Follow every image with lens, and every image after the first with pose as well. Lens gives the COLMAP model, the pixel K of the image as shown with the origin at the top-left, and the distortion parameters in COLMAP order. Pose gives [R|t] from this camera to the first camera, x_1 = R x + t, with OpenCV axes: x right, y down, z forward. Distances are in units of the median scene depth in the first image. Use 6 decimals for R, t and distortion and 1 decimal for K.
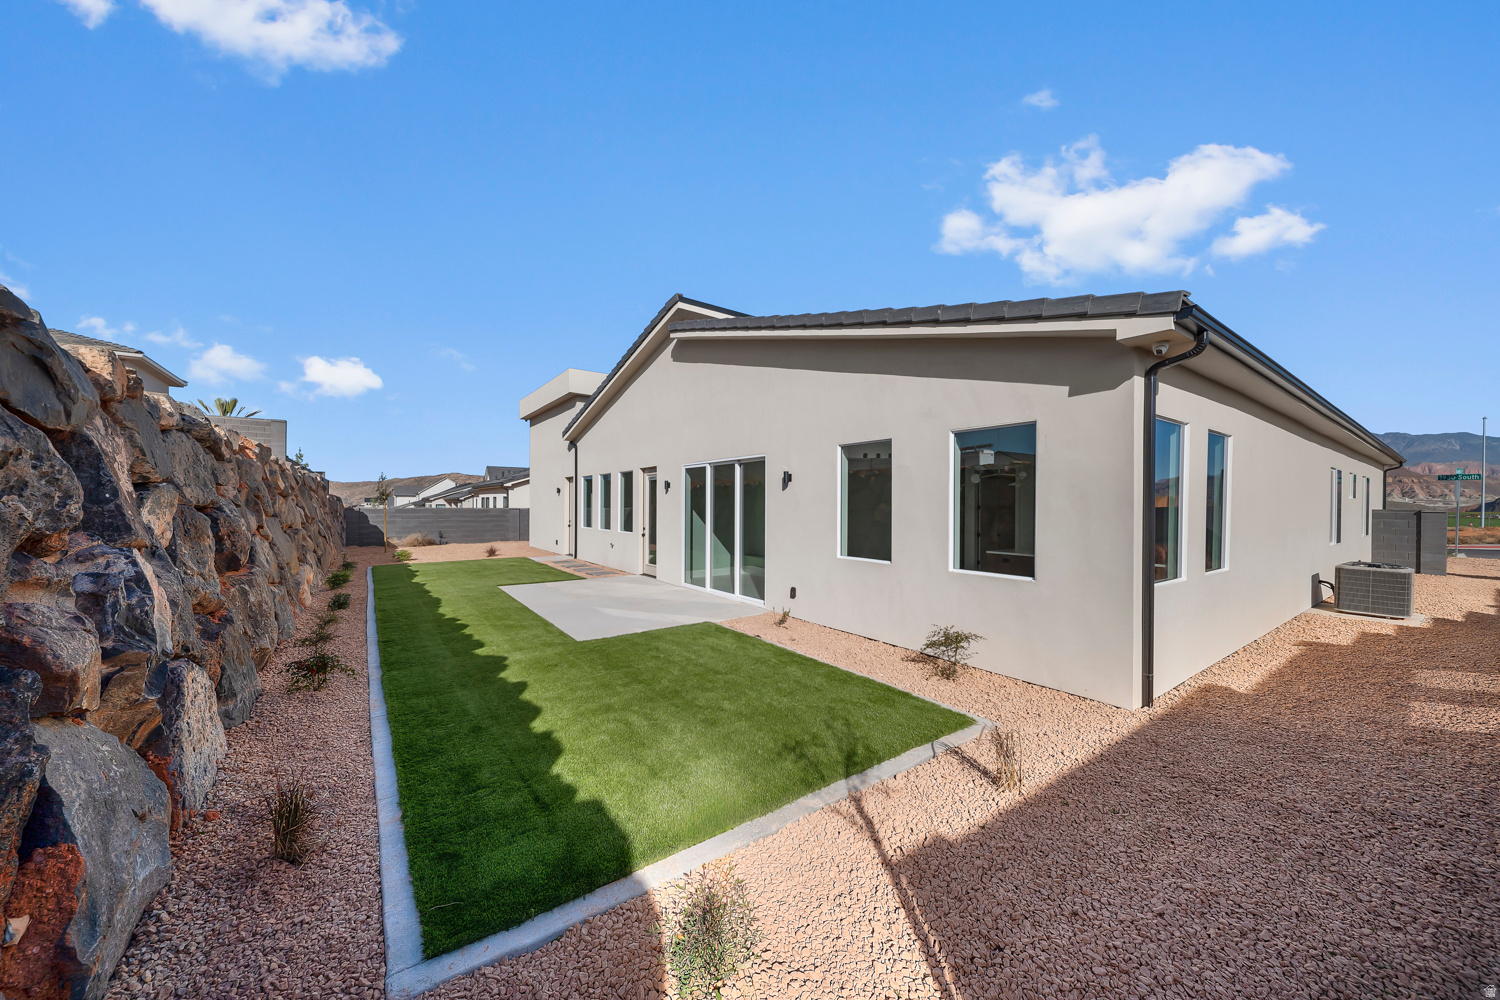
lens RADIAL K [[528.3, 0, 750.0], [0, 528.3, 500.0], [0, 0, 1]] dist [0.000847, -0.003850]
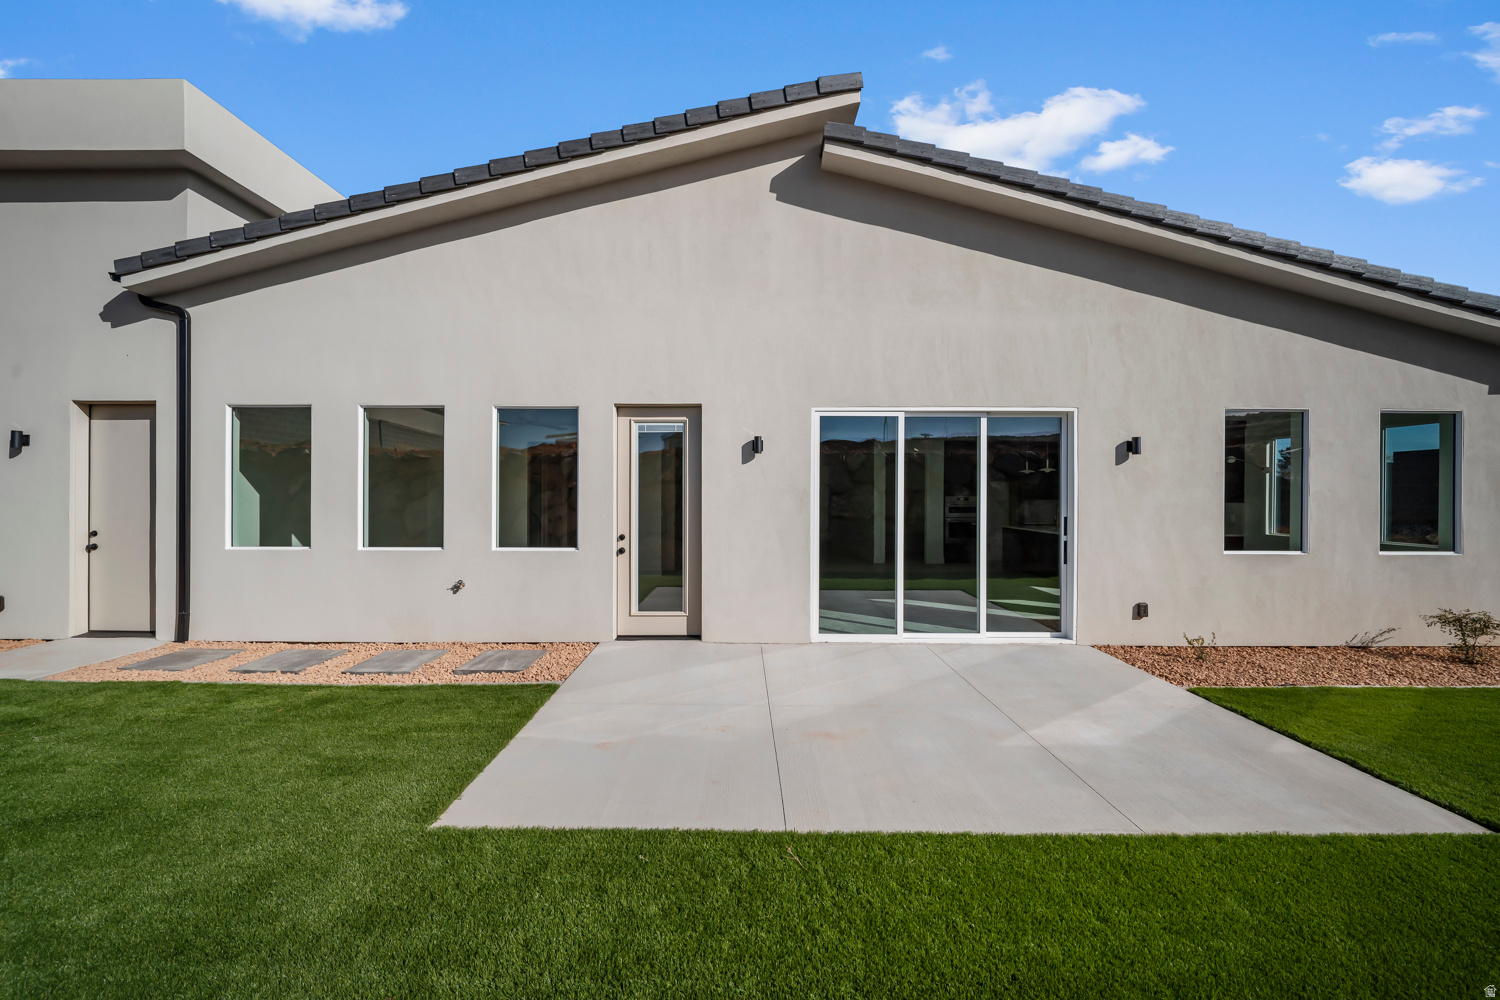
lens RADIAL K [[488.4, 0, 749.0], [0, 488.4, 483.5], [0, 0, 1]] dist [-0.000644, -0.003030]
pose [[0.581885, -0.002851, 0.813266, -1.195596], [-0.006860, 0.999941, 0.008414, 0.006130], [-0.813242, -0.010475, 0.581831, 1.669151]]
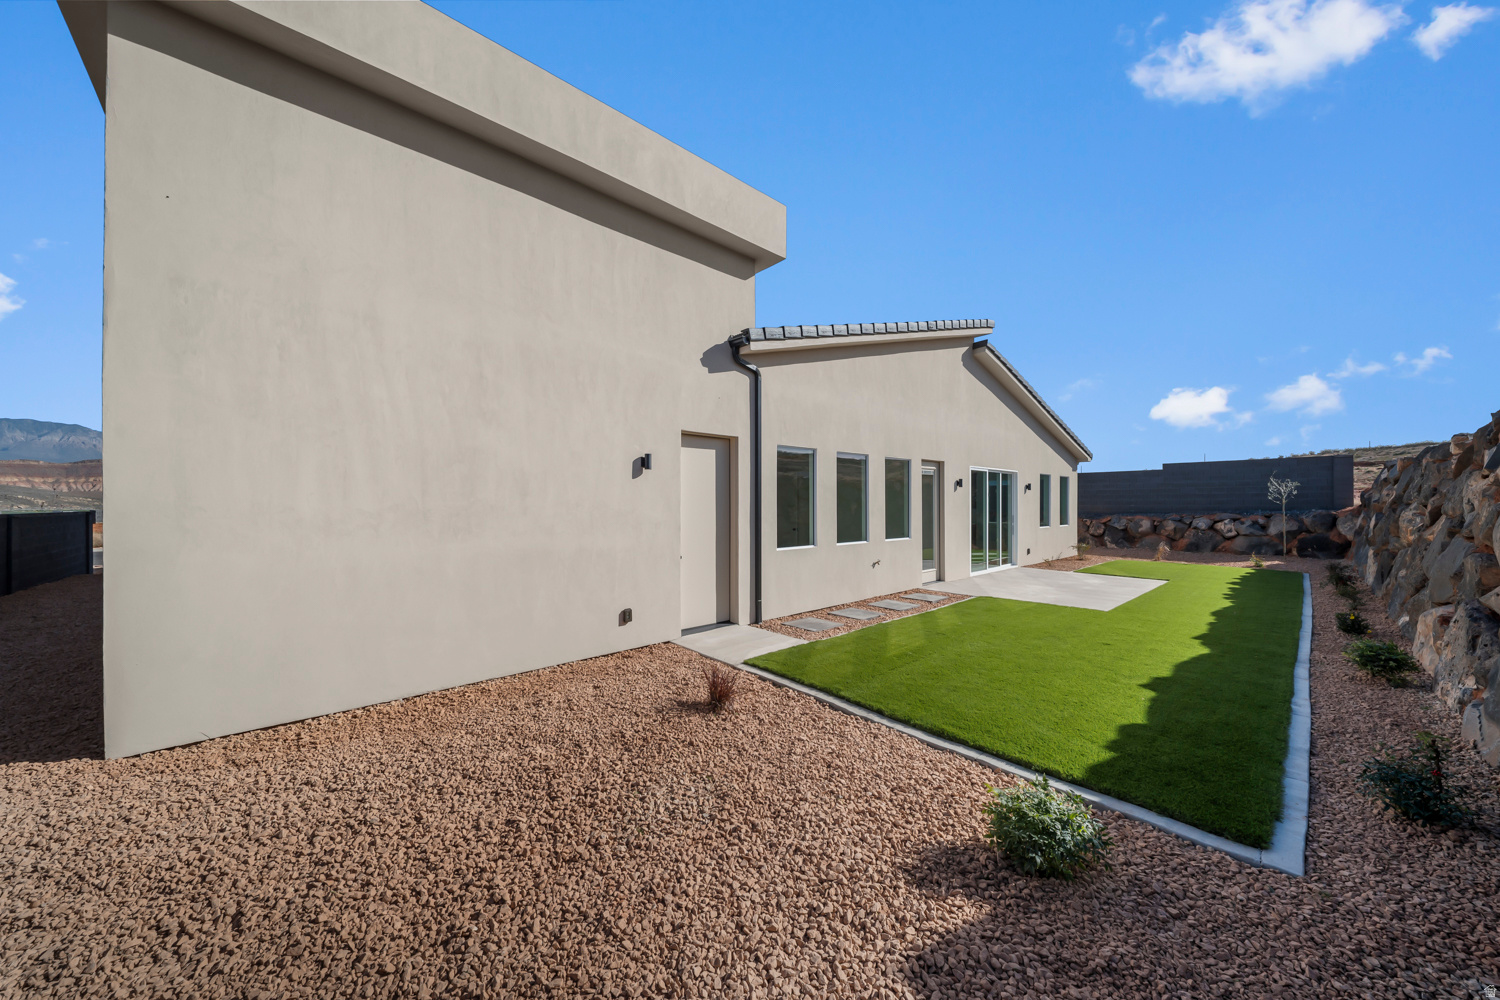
lens RADIAL K [[488.4, 0, 749.0], [0, 488.4, 483.5], [0, 0, 1]] dist [-0.000644, -0.003030]
pose [[-0.078402, 0.025507, 0.996595, -2.388960], [-0.016188, 0.999508, -0.026855, 0.008185], [-0.996790, -0.018238, -0.077950, 3.344408]]
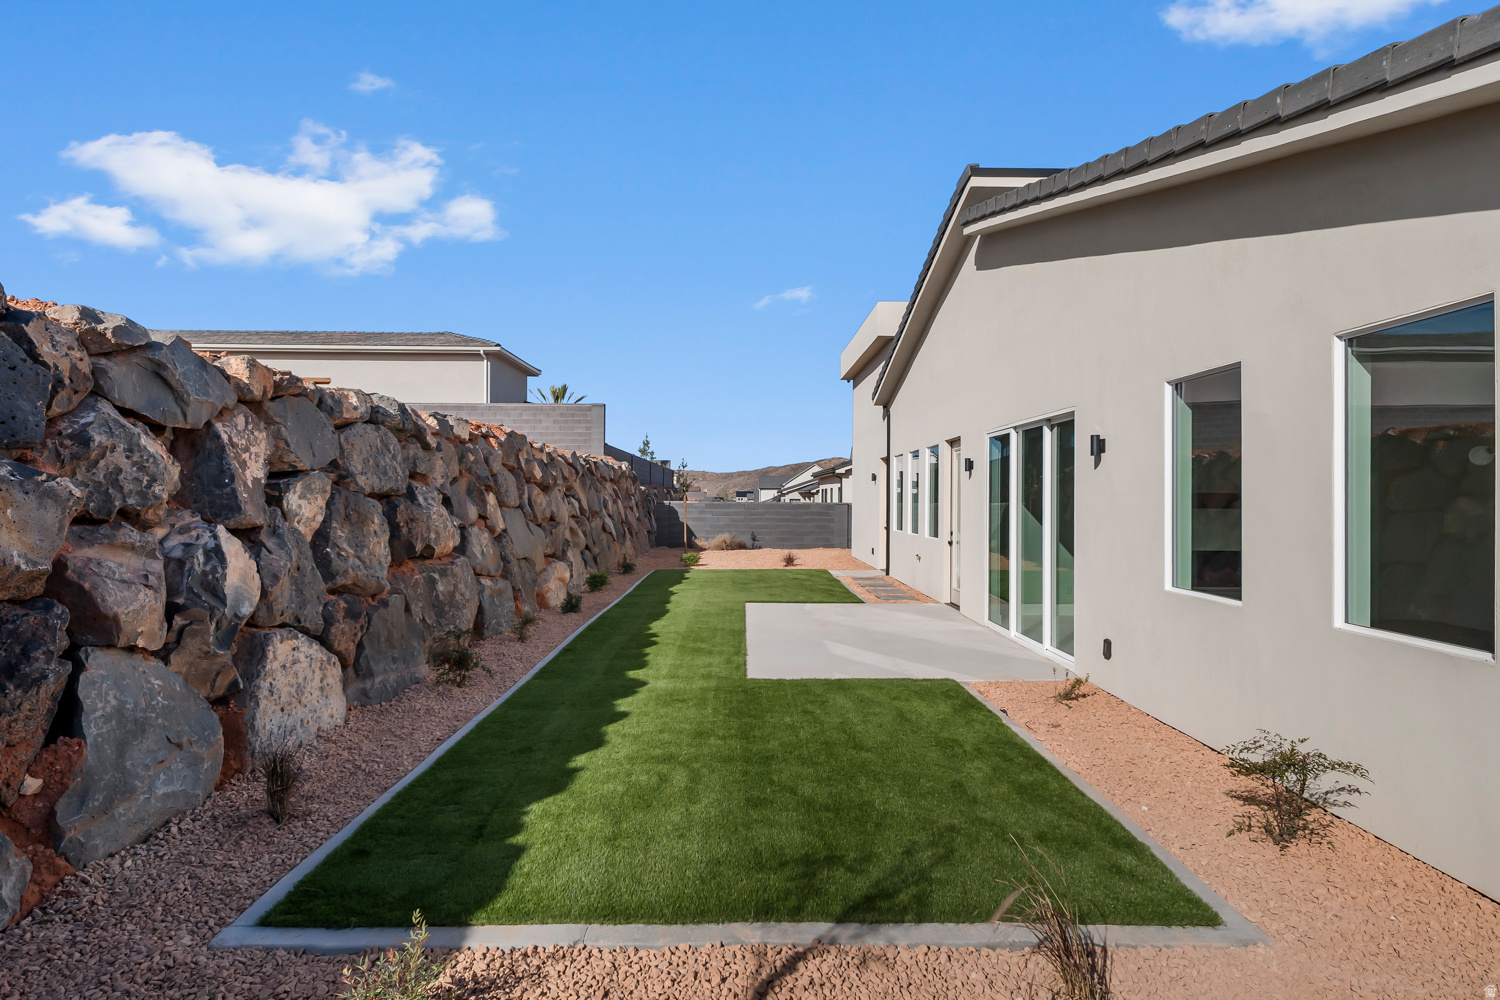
lens RADIAL K [[808.2, 0, 746.0], [0, 808.2, 481.9], [0, 0, 1]] dist [0.021706, -0.022899]
pose [[0.811620, -0.011866, -0.584065, 0.441828], [0.003551, 0.999875, -0.015380, 0.014381], [0.584175, 0.010409, 0.811561, 0.105072]]
